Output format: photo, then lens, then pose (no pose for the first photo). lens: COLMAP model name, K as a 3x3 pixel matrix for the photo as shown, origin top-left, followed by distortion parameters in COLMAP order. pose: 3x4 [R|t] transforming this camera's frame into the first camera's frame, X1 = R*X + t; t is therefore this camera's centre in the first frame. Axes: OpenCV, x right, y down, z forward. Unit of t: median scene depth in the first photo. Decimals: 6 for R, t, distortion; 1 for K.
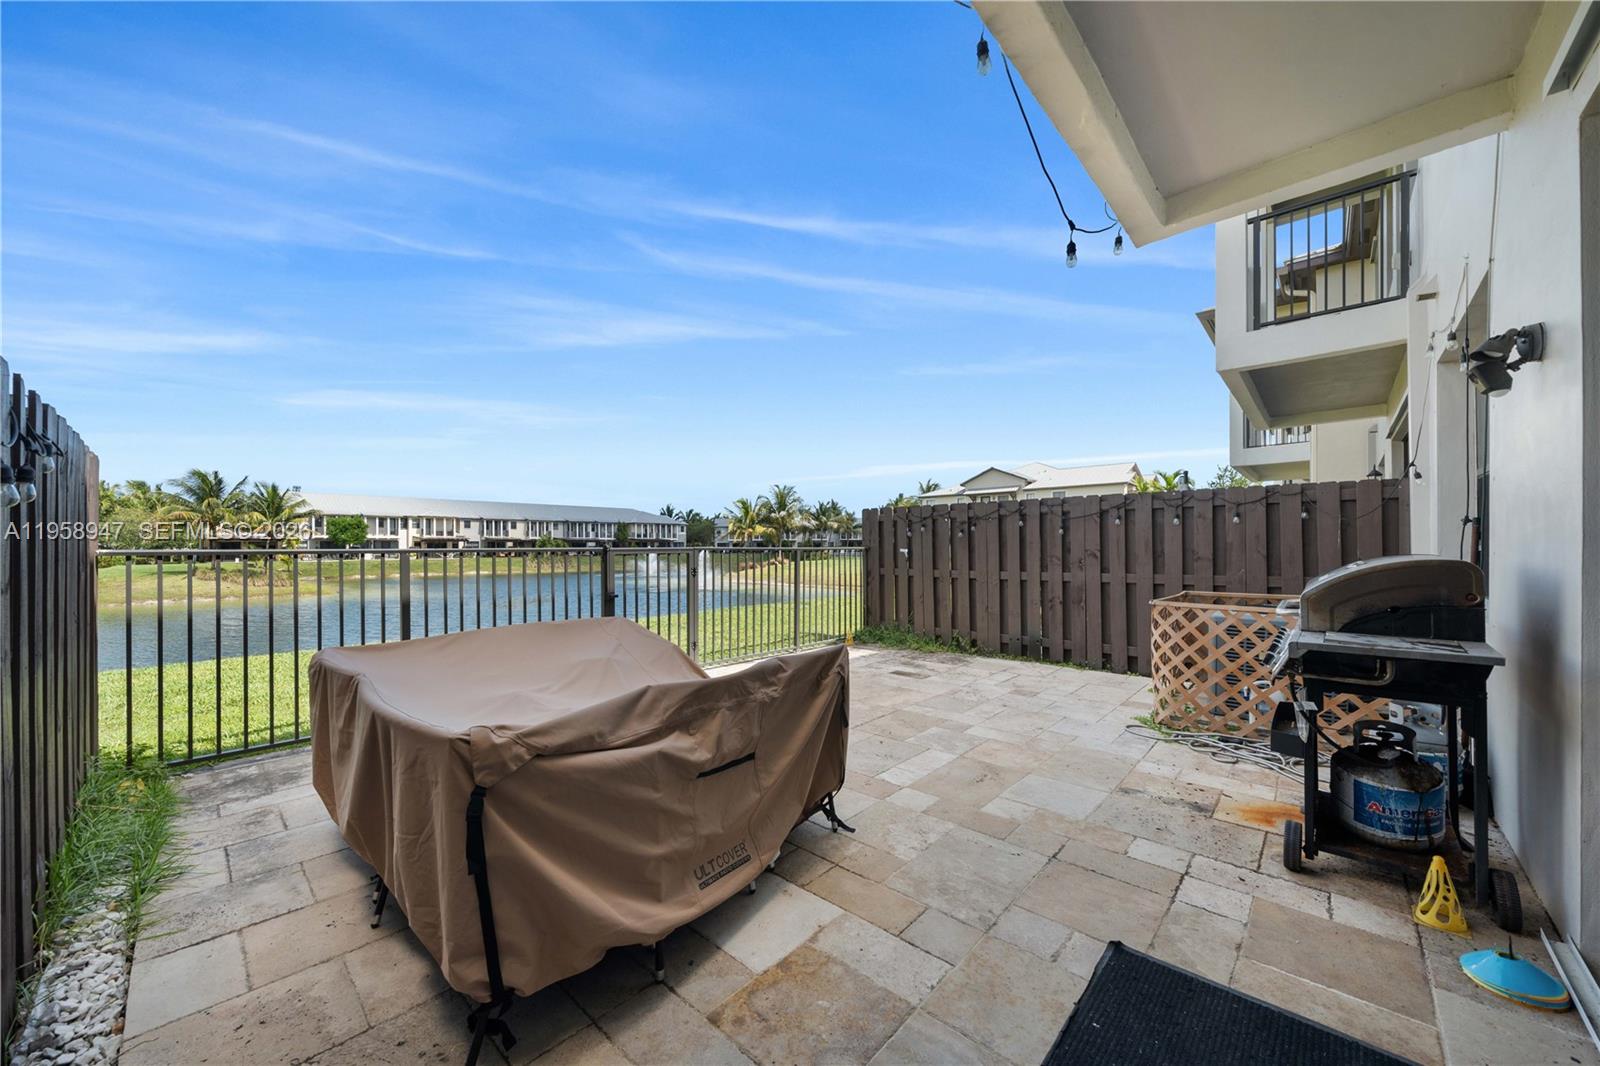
lens RADIAL K [[578.2, 0, 803.2], [0, 578.2, 549.1], [0, 0, 1]] dist [-0.000650, -0.000120]
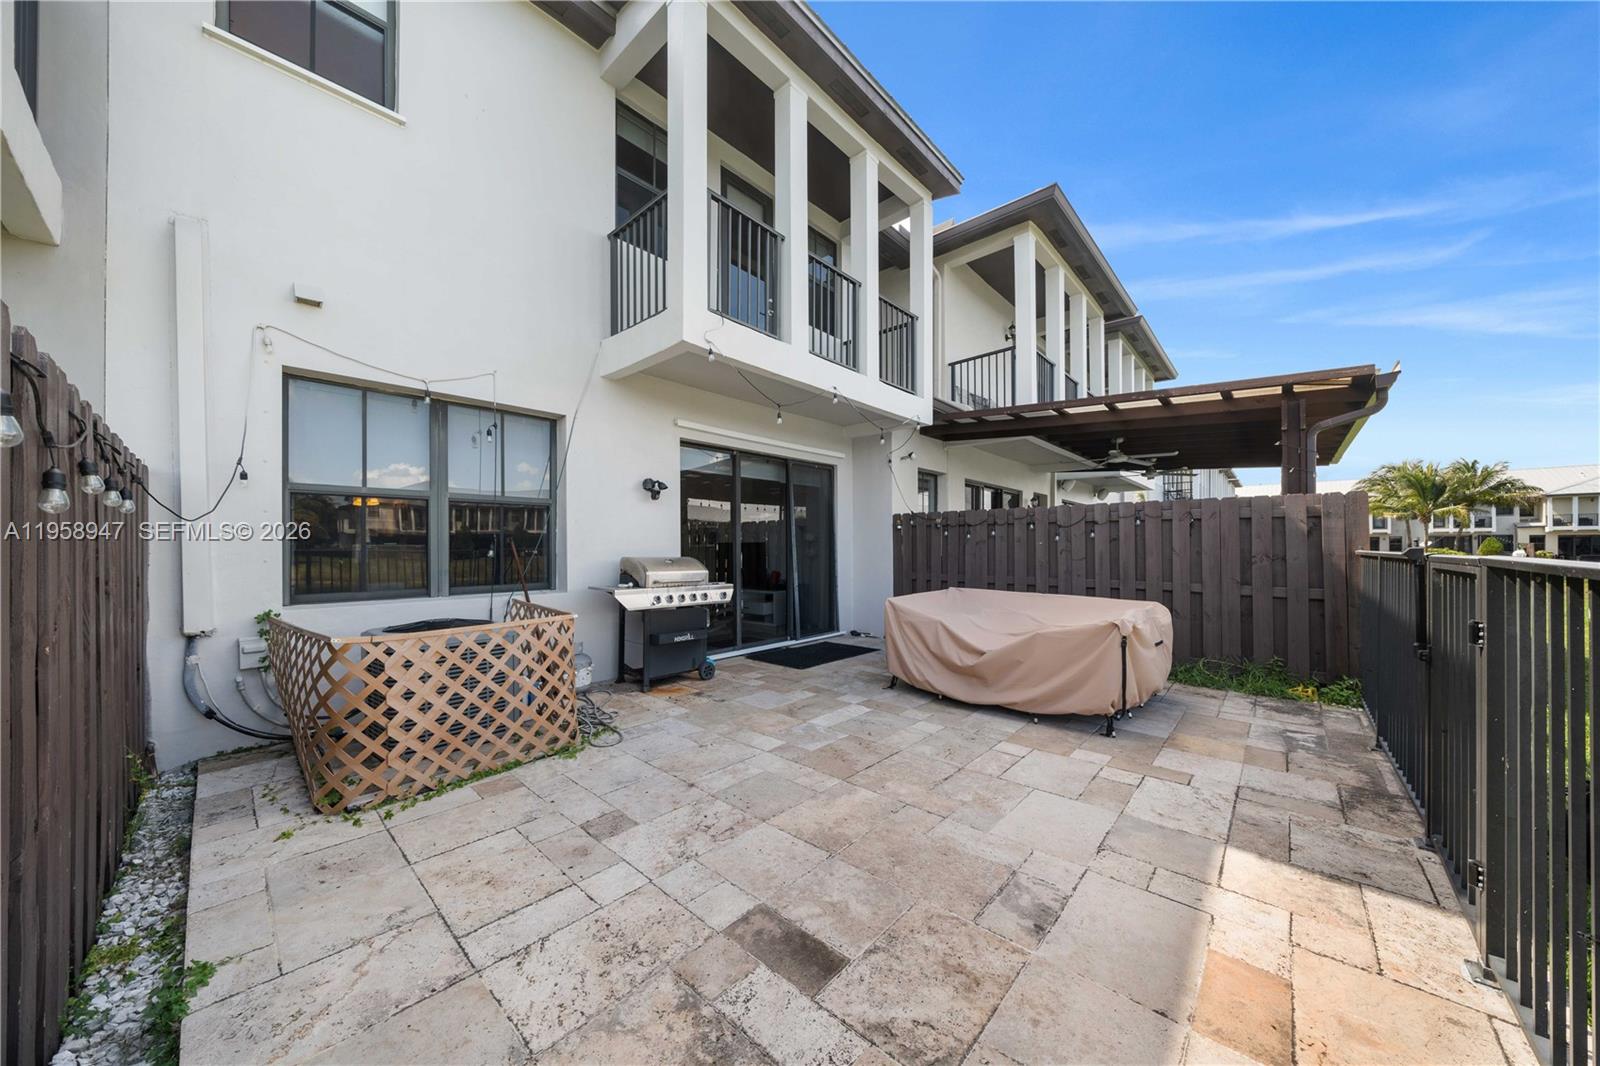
lens RADIAL K [[543.1, 0, 792.8], [0, 543.1, 542.3], [0, 0, 1]] dist [-0.001034, -0.000141]
pose [[-0.999982, 0.004691, 0.003669, 0.283464], [0.004654, 0.999938, -0.010108, -0.016888], [-0.003716, -0.010091, -0.999942, 2.100168]]
